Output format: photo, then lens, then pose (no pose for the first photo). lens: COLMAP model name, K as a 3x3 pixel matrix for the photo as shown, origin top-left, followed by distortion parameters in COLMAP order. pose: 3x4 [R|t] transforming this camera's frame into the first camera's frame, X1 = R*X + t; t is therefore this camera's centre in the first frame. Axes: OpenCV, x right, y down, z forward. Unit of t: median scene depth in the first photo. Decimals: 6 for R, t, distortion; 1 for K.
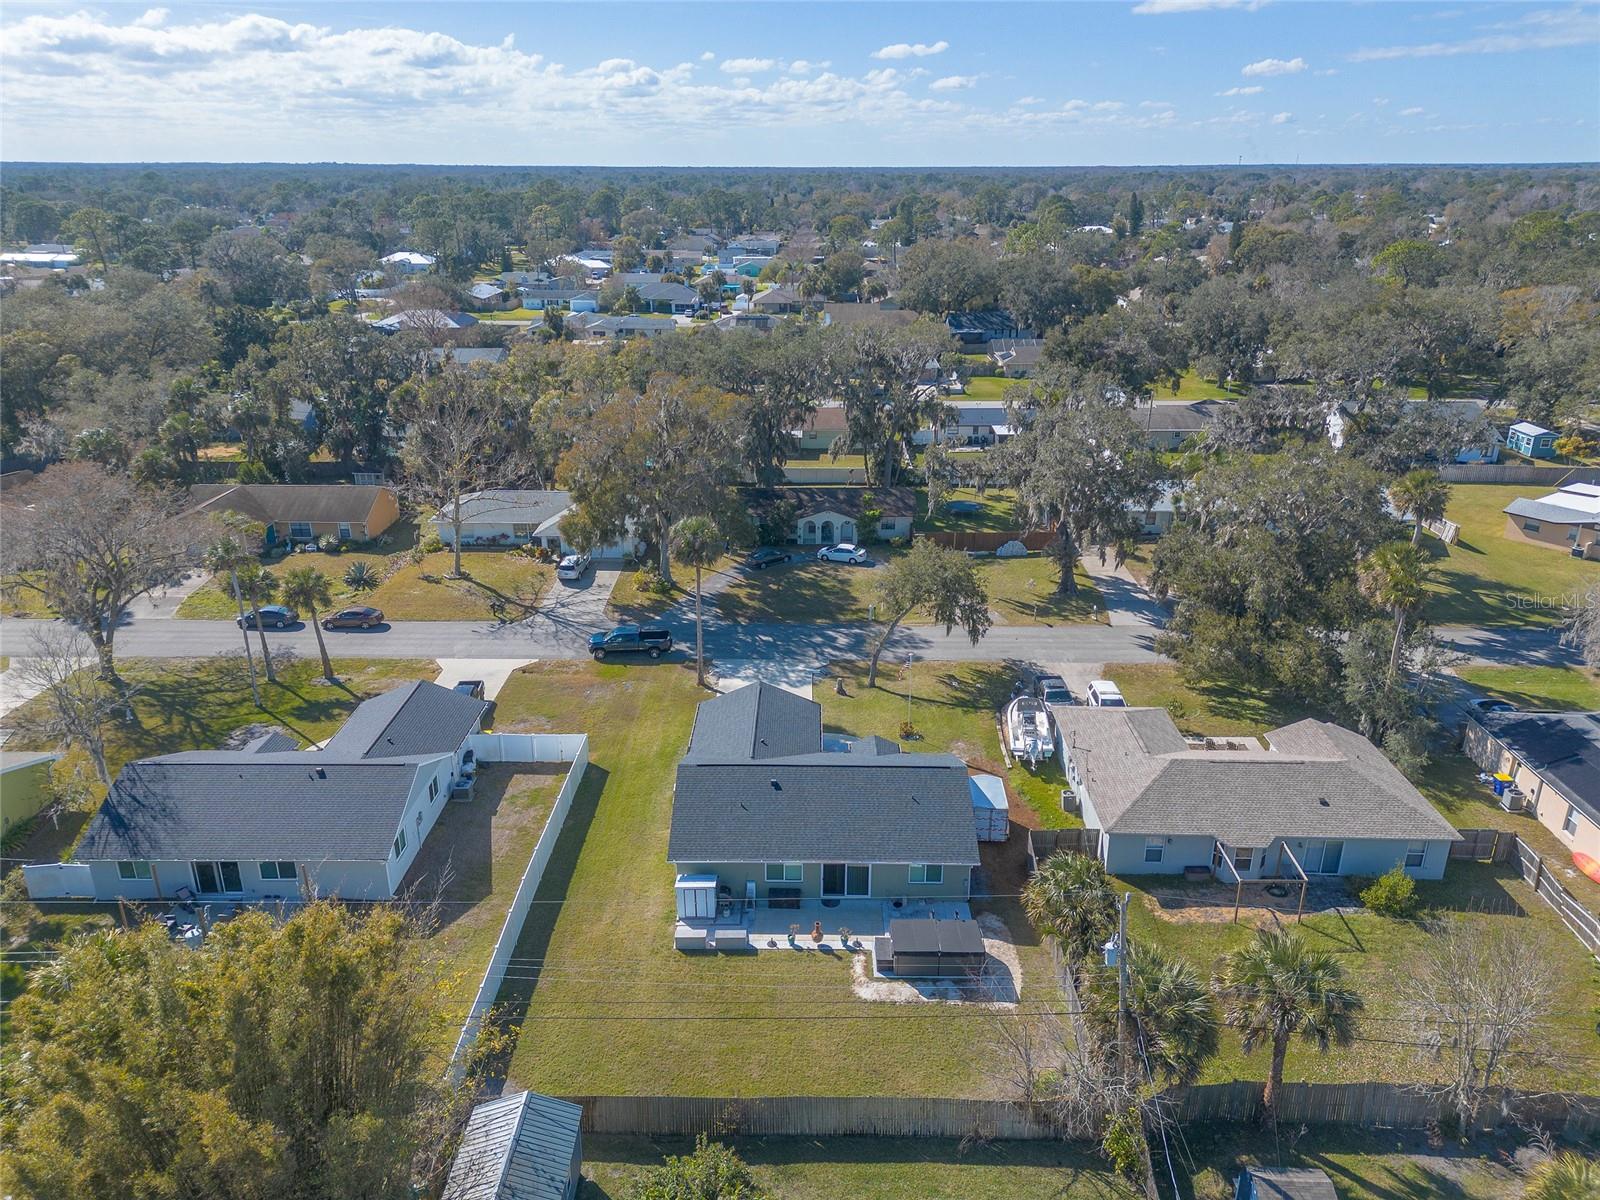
lens RADIAL K [[1131.6, 0, 800.0], [0, 1131.6, 600.0], [0, 0, 1]] dist [0.077865, -0.047442]
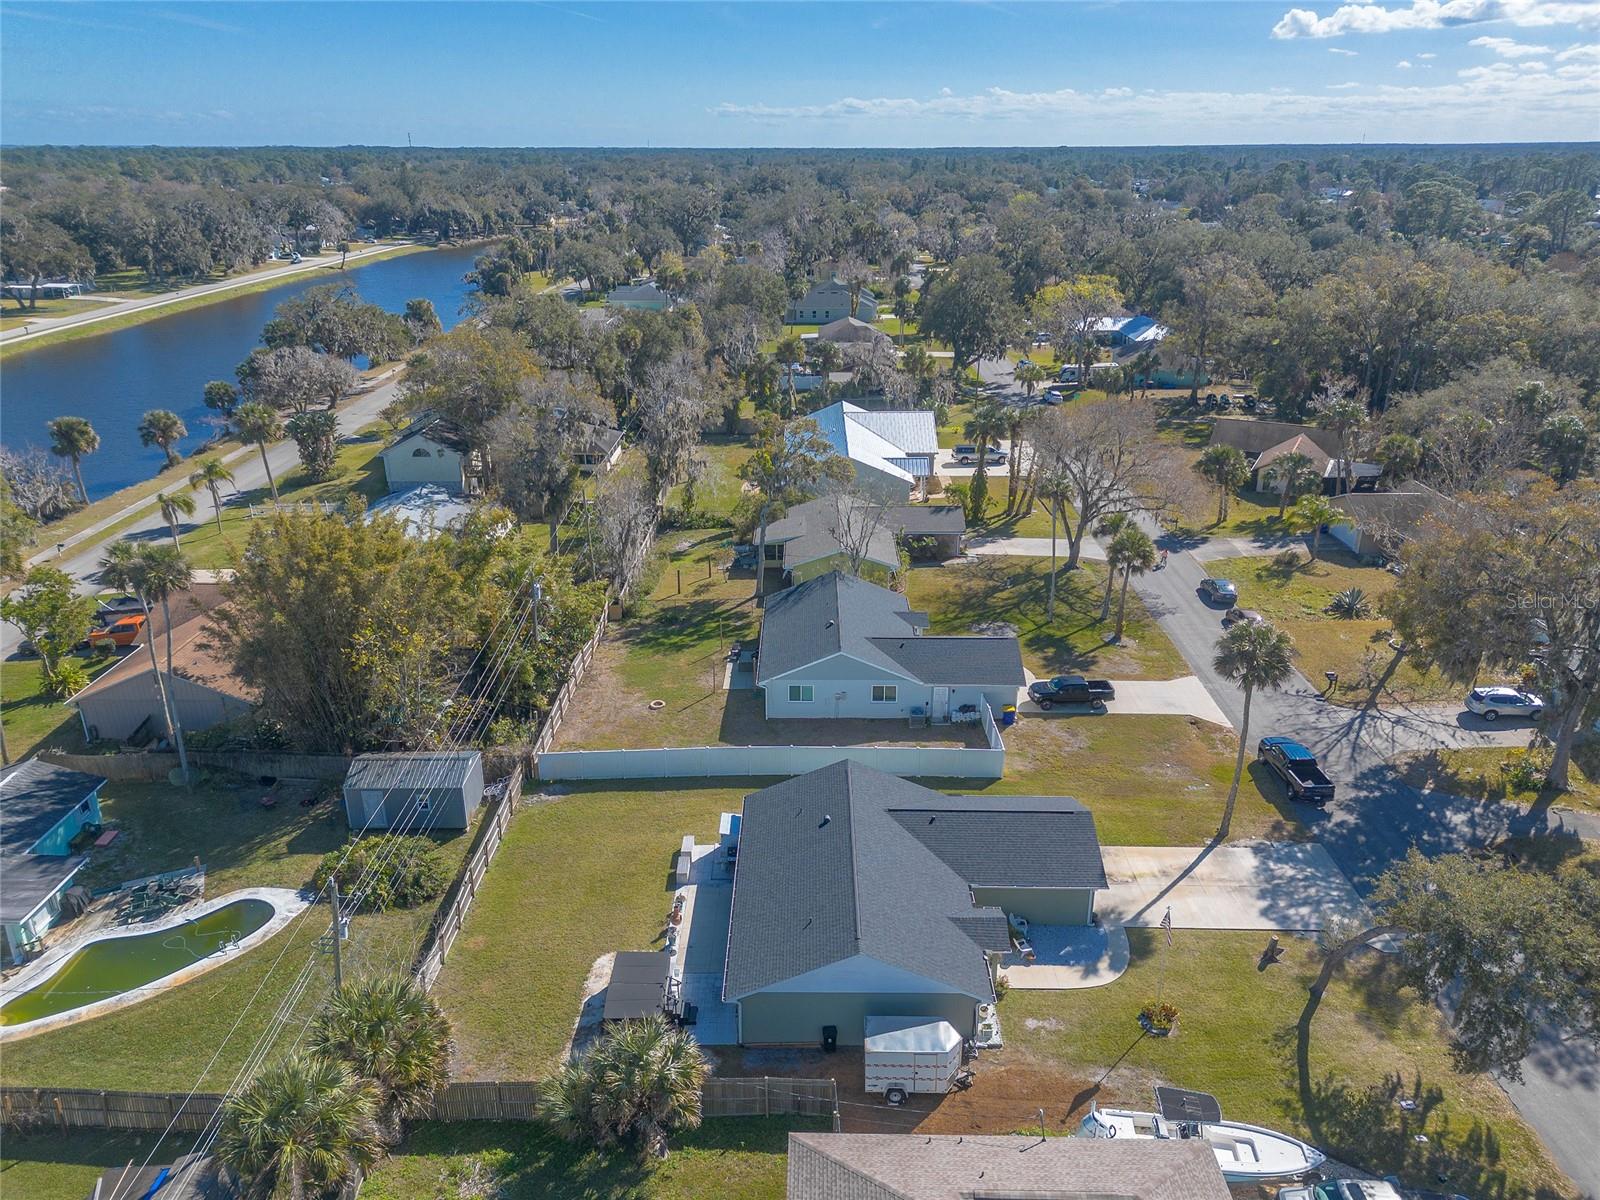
lens RADIAL K [[1115.1, 0, 788.2], [0, 1115.1, 605.8], [0, 0, 1]] dist [0.086789, -0.075580]
pose [[-0.002939, 0.376033, -0.926602, 0.511103], [-0.352483, 0.866744, 0.352859, -0.204015], [0.935814, 0.327649, 0.129998, 0.533813]]
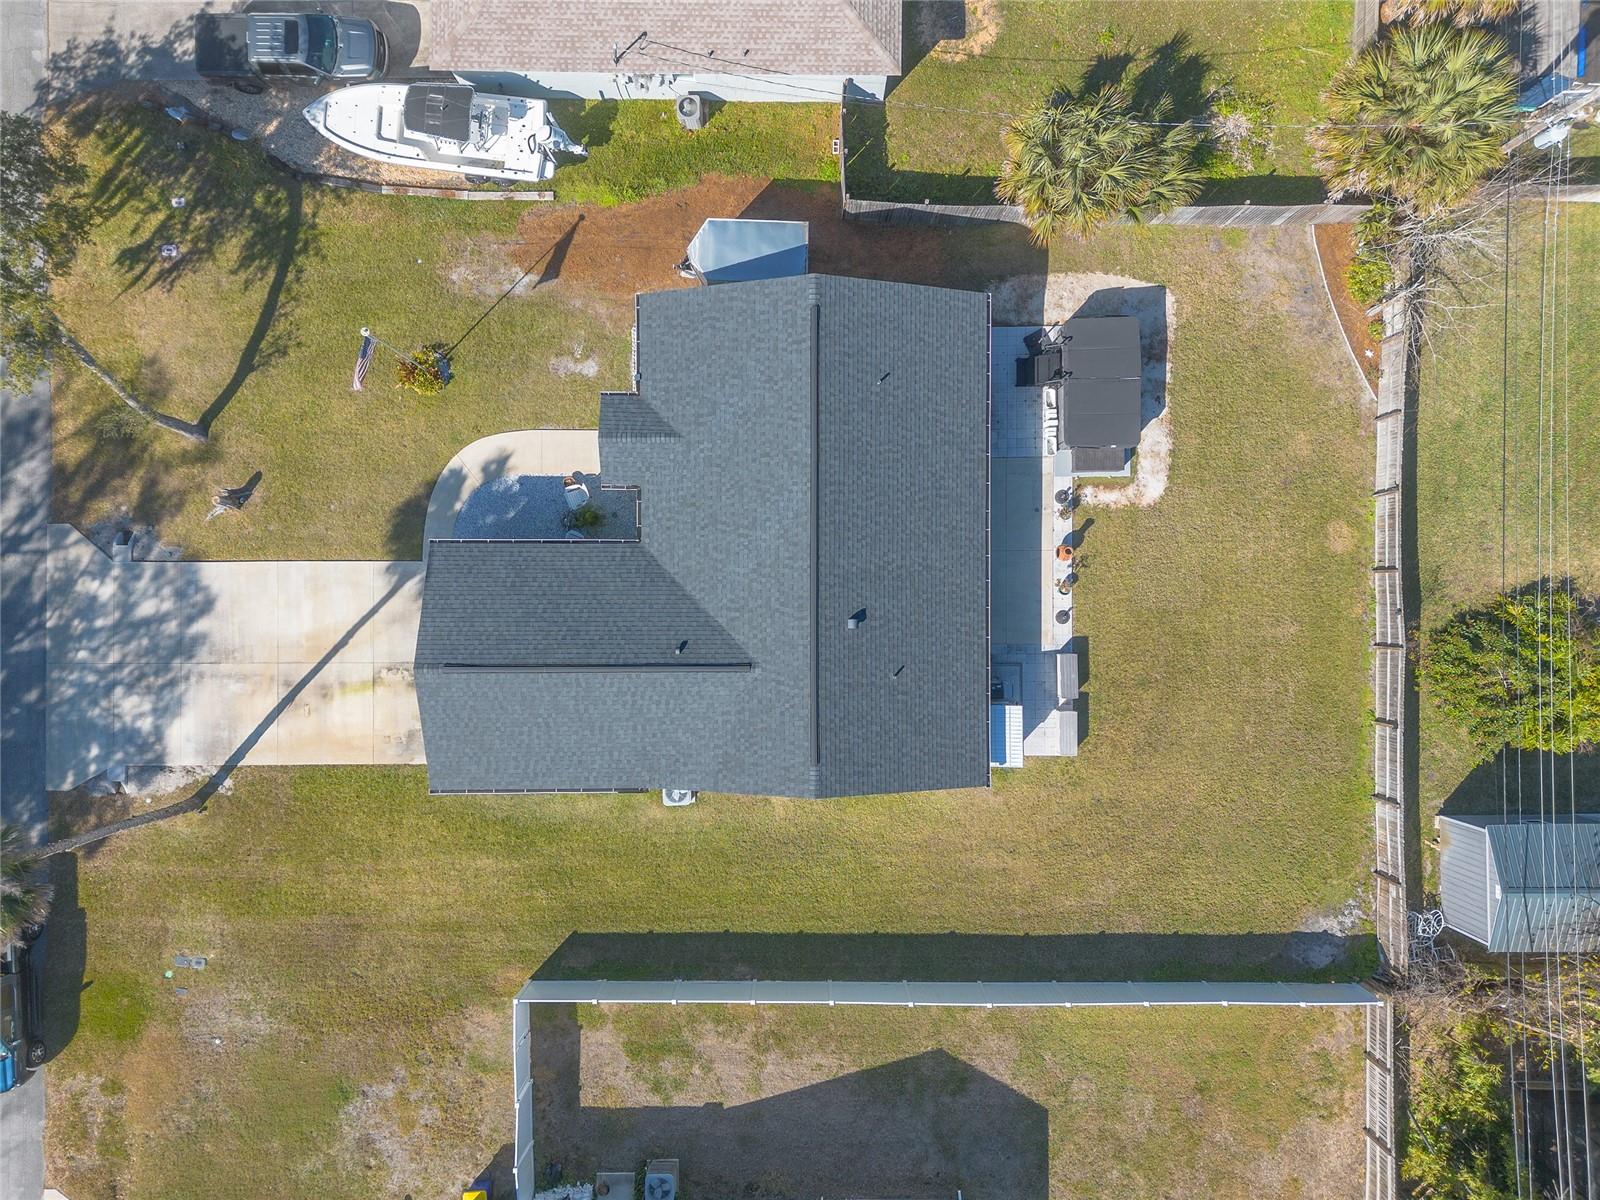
lens RADIAL K [[1112.3, 0, 793.0], [0, 1112.3, 601.0], [0, 0, 1]] dist [0.068741, -0.058928]
pose [[-0.014396, -0.999895, 0.001692, -0.008162], [0.350976, -0.003469, 0.936378, -0.249222], [-0.936274, 0.014074, 0.350989, 0.560304]]
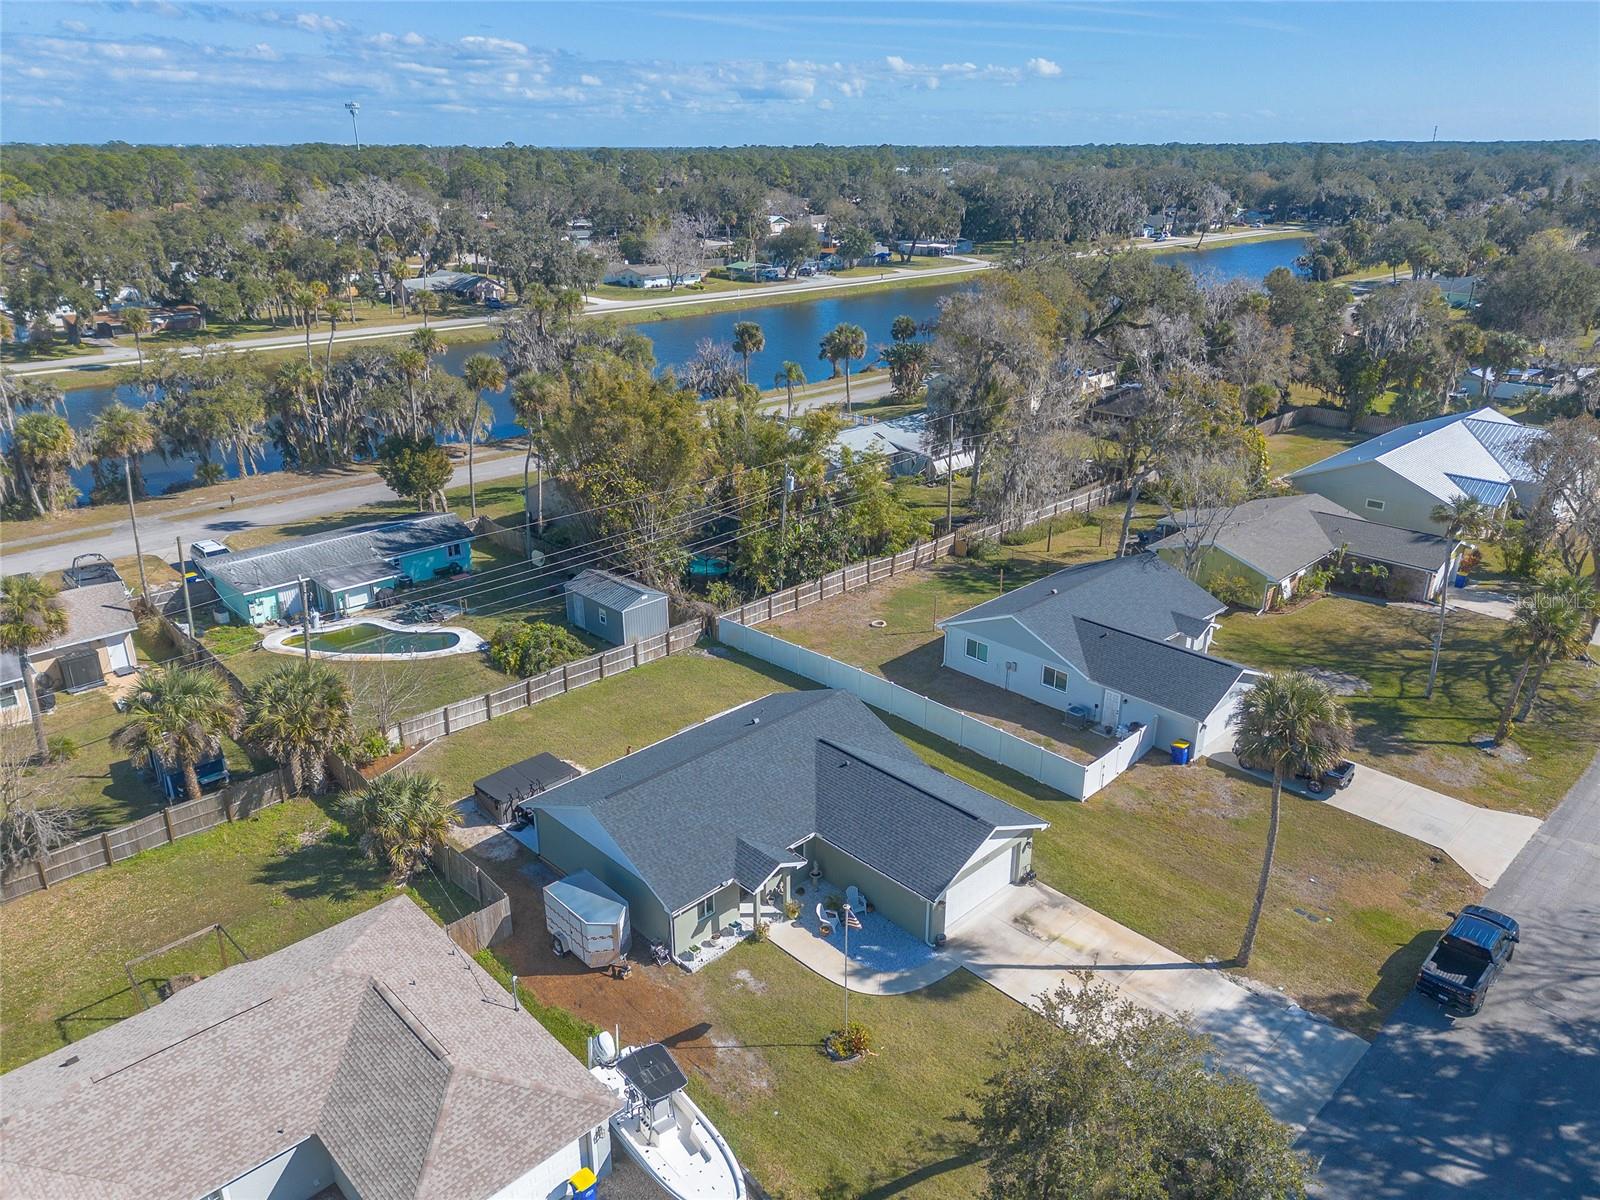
lens RADIAL K [[1112.3, 0, 793.0], [0, 1112.3, 601.0], [0, 0, 1]] dist [0.068741, -0.058928]
pose [[-0.709938, 0.265135, -0.652450, 0.342907], [-0.248921, 0.772164, 0.584638, -0.297170], [0.658806, 0.577465, -0.482191, 0.936886]]
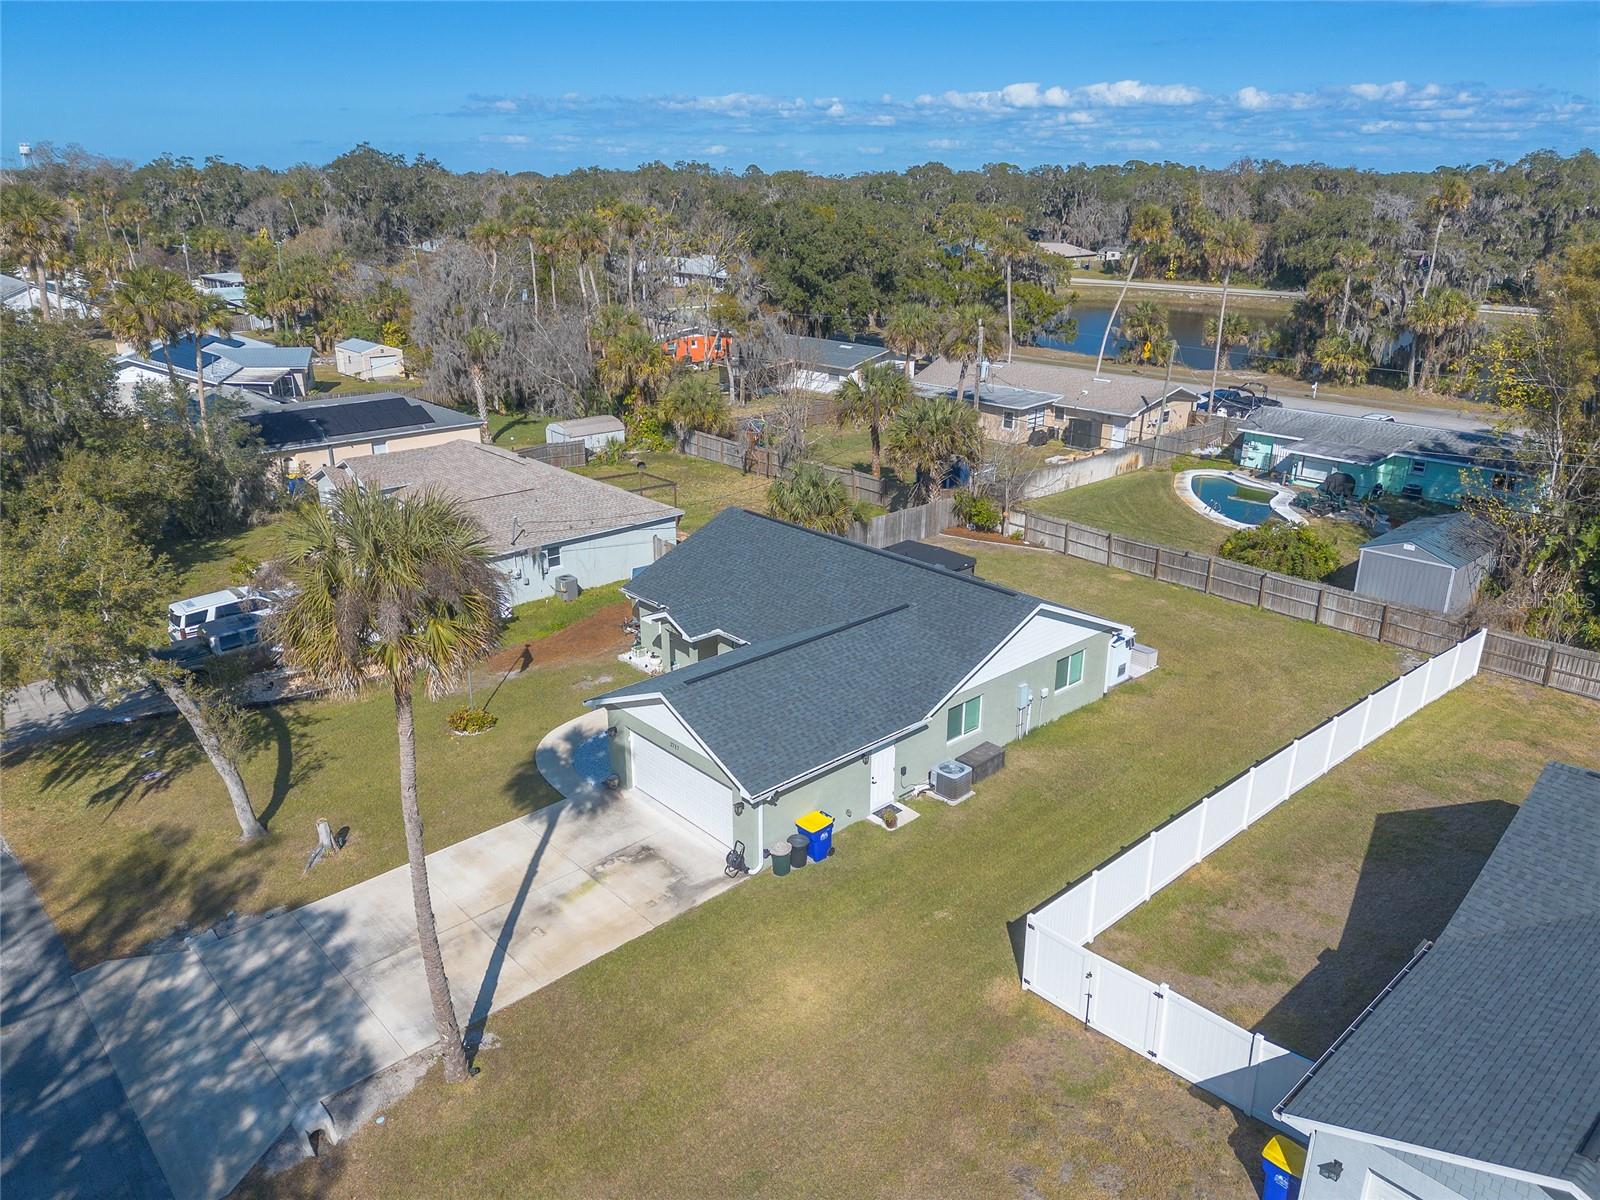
lens RADIAL K [[1129.2, 0, 818.7], [0, 1129.2, 599.8], [0, 0, 1]] dist [0.068118, -0.058294]
pose [[-0.694875, -0.248779, 0.674728, -0.287952], [0.253617, 0.793192, 0.553648, -0.141950], [-0.672925, 0.555838, -0.488074, 0.930818]]
